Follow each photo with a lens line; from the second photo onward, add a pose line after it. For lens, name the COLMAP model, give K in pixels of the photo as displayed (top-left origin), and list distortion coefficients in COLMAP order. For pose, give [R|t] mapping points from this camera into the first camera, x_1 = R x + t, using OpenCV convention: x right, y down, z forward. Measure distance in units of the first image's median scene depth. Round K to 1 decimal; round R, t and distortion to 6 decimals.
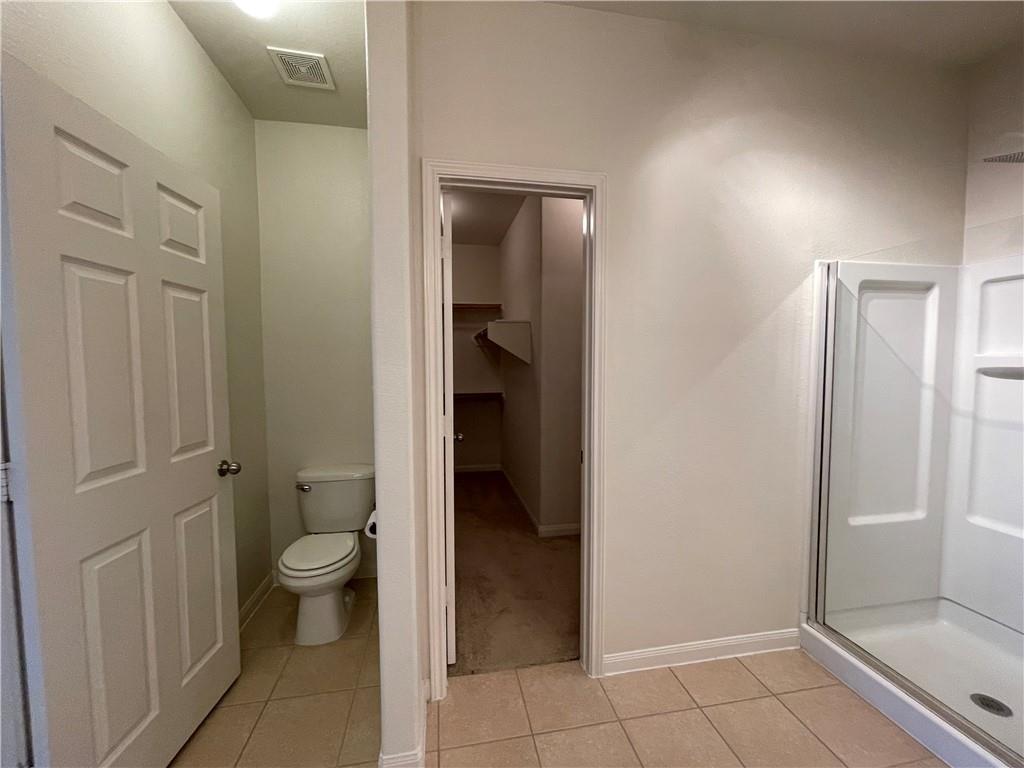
lens RADIAL K [[414.8, 0, 512.8], [0, 414.8, 384.6], [0, 0, 1]] dist [-0.001153, -0.000203]
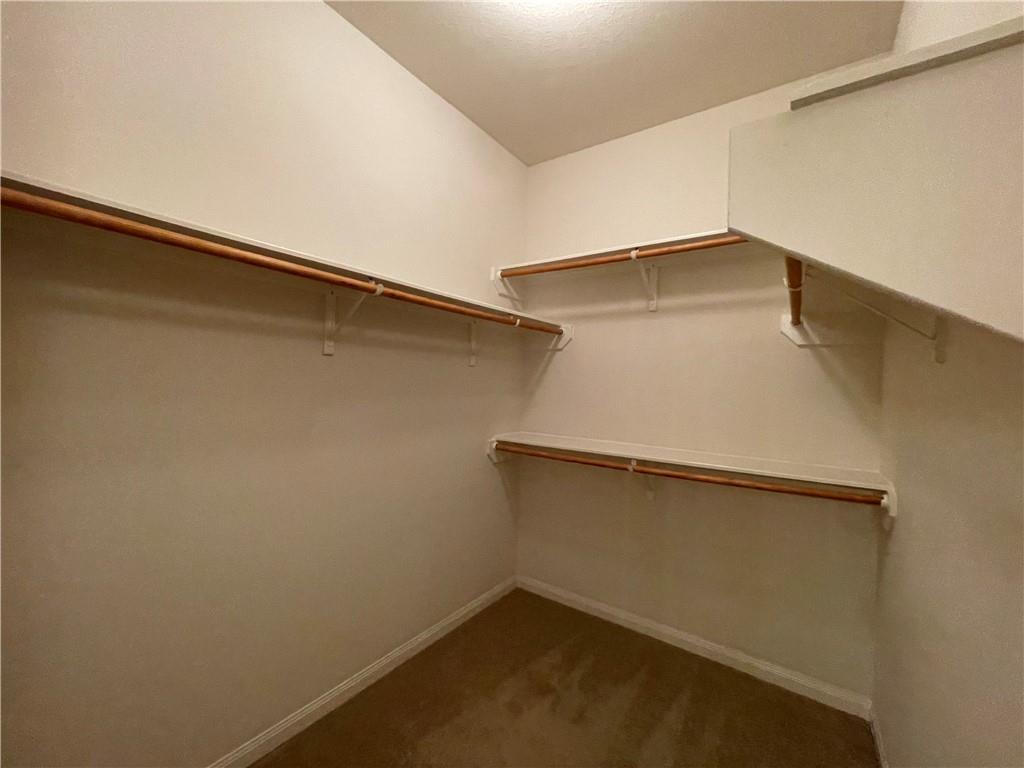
lens RADIAL K [[414.8, 0, 512.8], [0, 414.8, 384.6], [0, 0, 1]] dist [-0.001153, -0.000203]
pose [[0.691148, 0.031333, -0.722033, 0.003714], [-0.079542, 0.996288, -0.032905, -0.028293], [0.718322, 0.080174, 0.691075, 0.604875]]
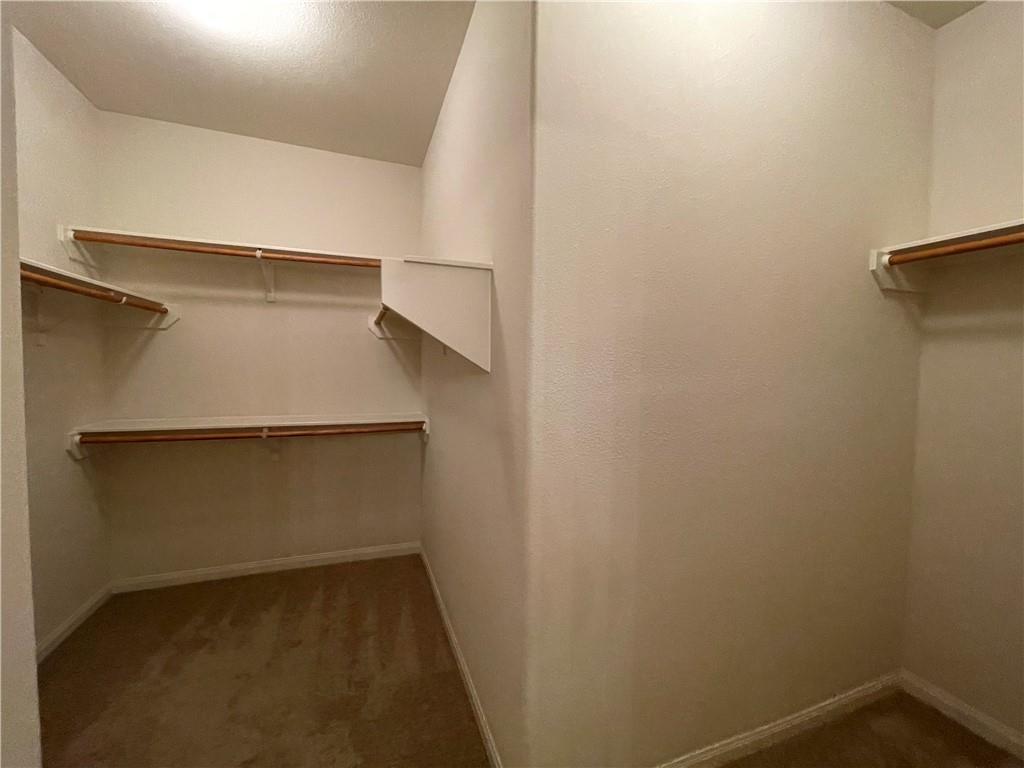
lens RADIAL K [[414.8, 0, 512.8], [0, 414.8, 384.6], [0, 0, 1]] dist [-0.001153, -0.000203]
pose [[0.984884, 0.013209, 0.172710, -0.004654], [-0.010332, 0.999793, -0.017547, -0.022637], [-0.172905, 0.015497, 0.984816, 0.439182]]
